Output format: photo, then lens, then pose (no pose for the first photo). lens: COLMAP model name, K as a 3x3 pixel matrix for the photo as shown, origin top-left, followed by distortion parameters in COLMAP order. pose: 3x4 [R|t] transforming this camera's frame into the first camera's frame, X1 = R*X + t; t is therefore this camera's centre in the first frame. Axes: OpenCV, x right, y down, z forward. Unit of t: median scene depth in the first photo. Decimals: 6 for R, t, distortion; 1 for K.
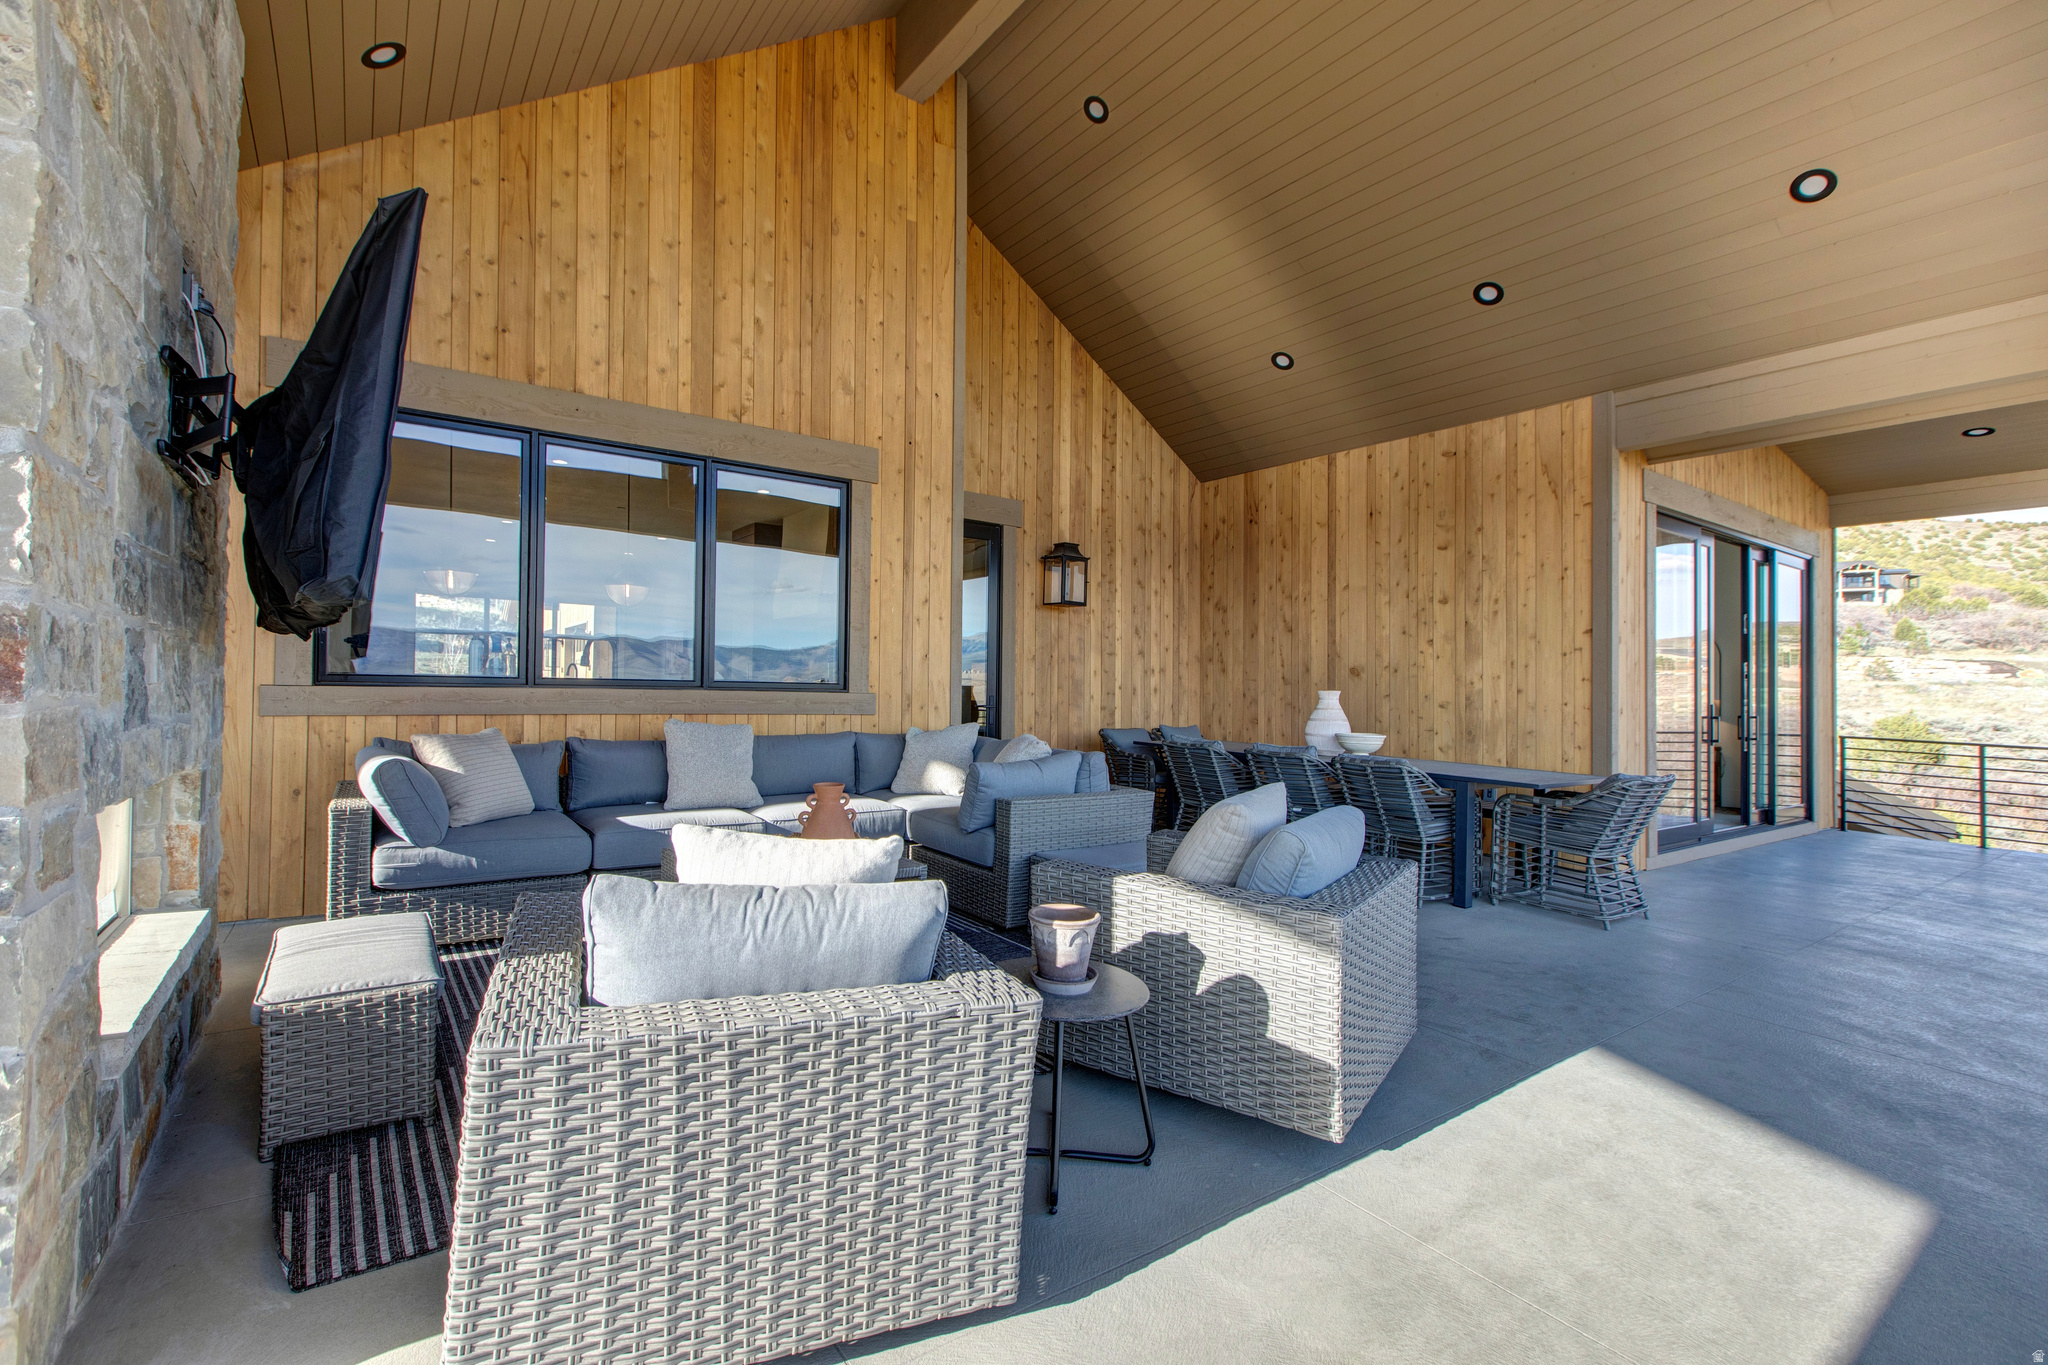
lens RADIAL K [[921.1, 0, 990.8], [0, 921.1, 679.6], [0, 0, 1]] dist [0.001517, 0.000043]
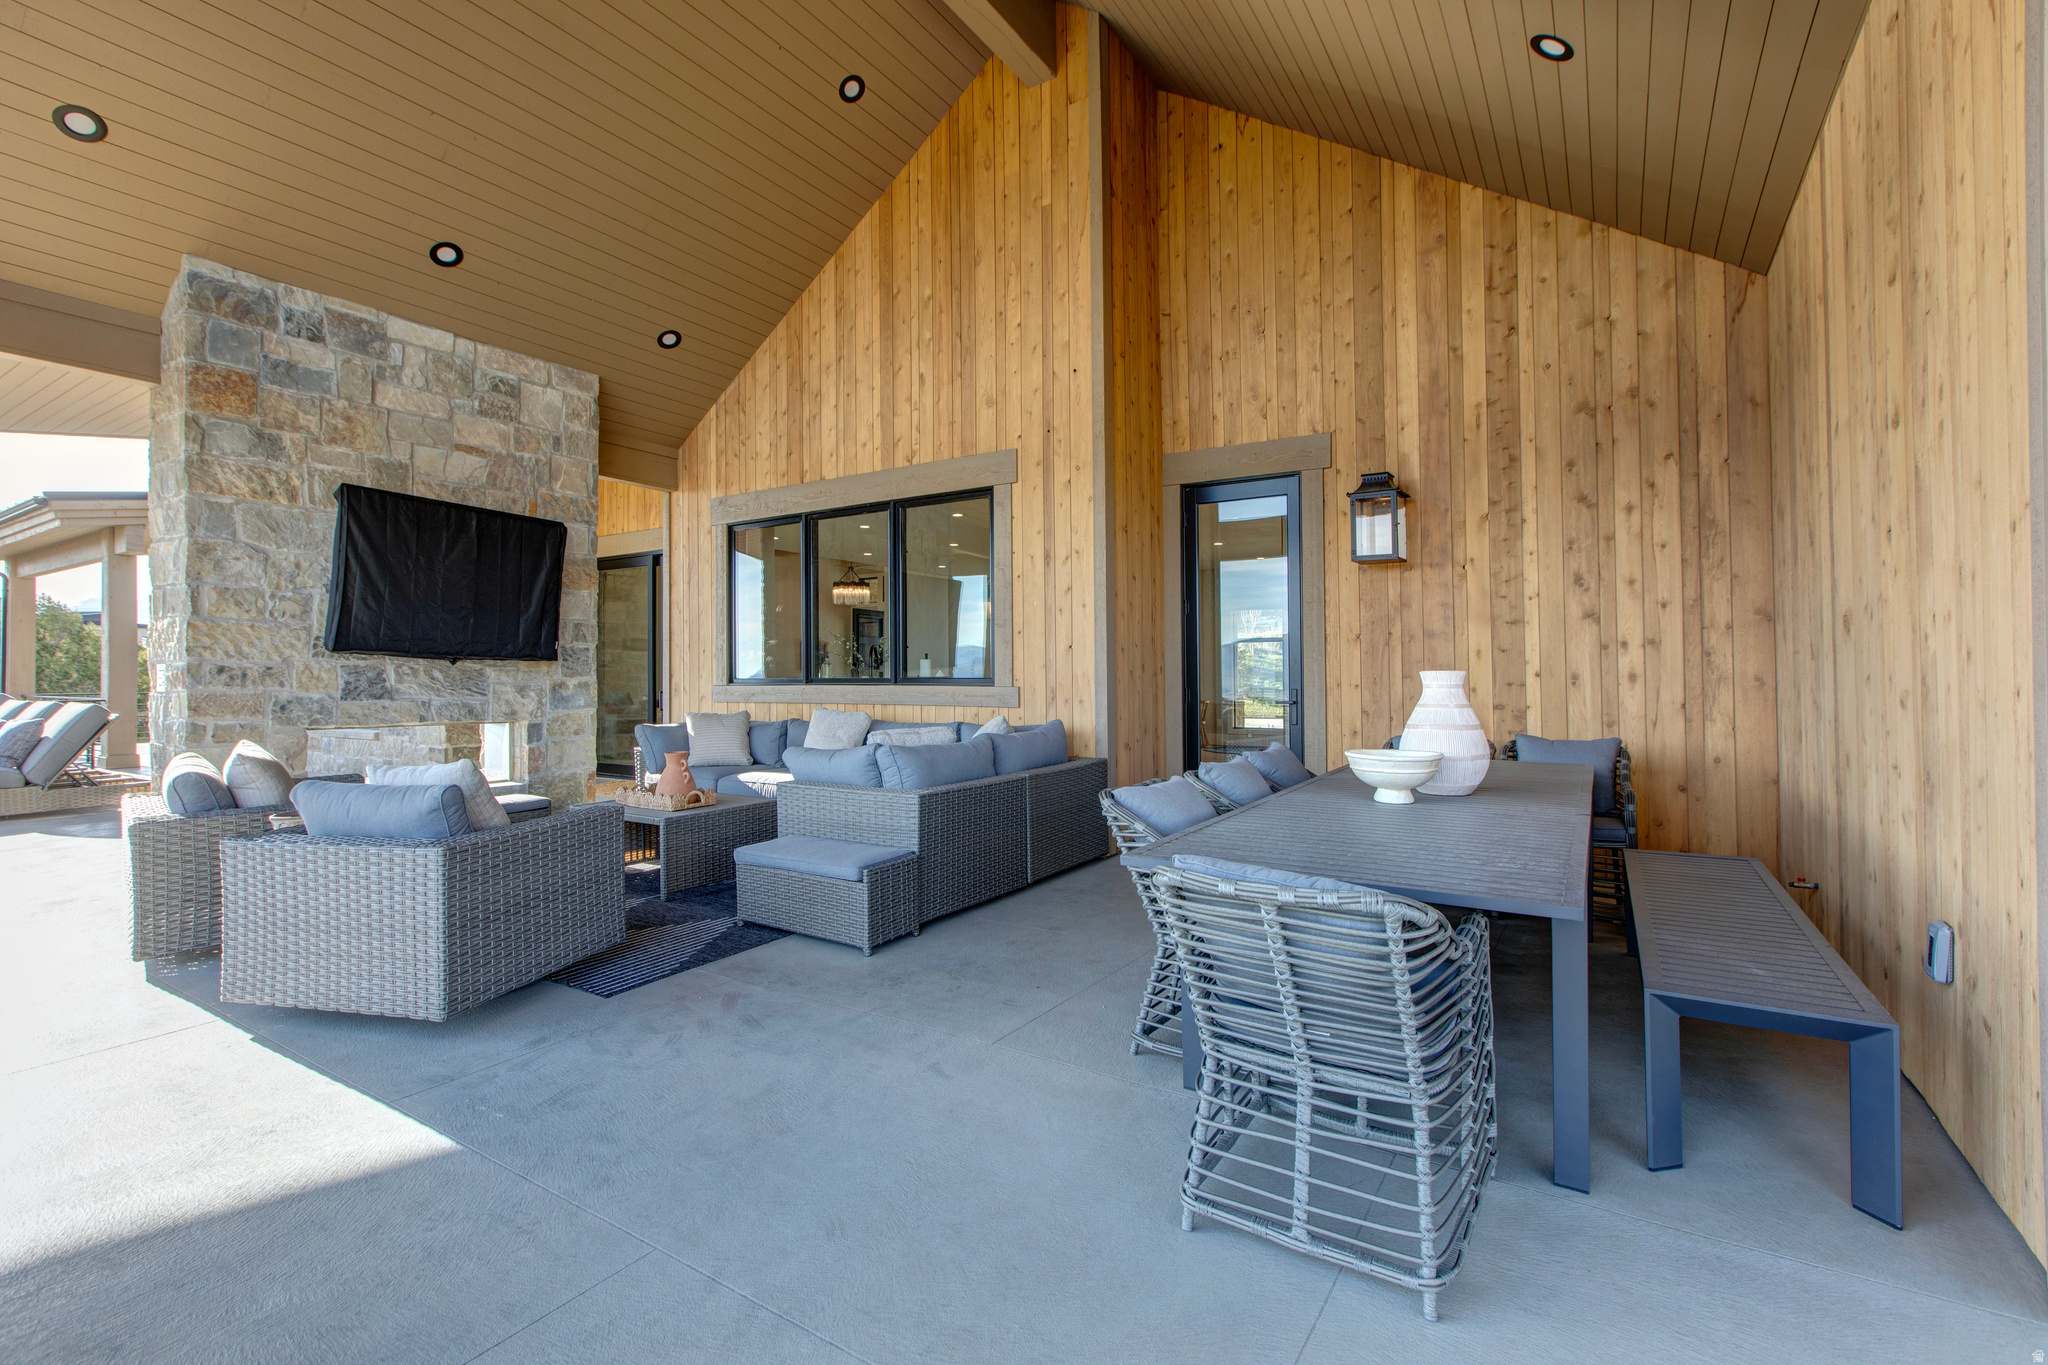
lens RADIAL K [[909.8, 0, 1017.0], [0, 909.8, 683.4], [0, 0, 1]] dist [0.000885, 0.000081]
pose [[0.374292, -0.016162, -0.927170, 0.793559], [0.015708, 0.999815, -0.011087, 0.021993], [0.927178, -0.010415, 0.374477, 0.603228]]
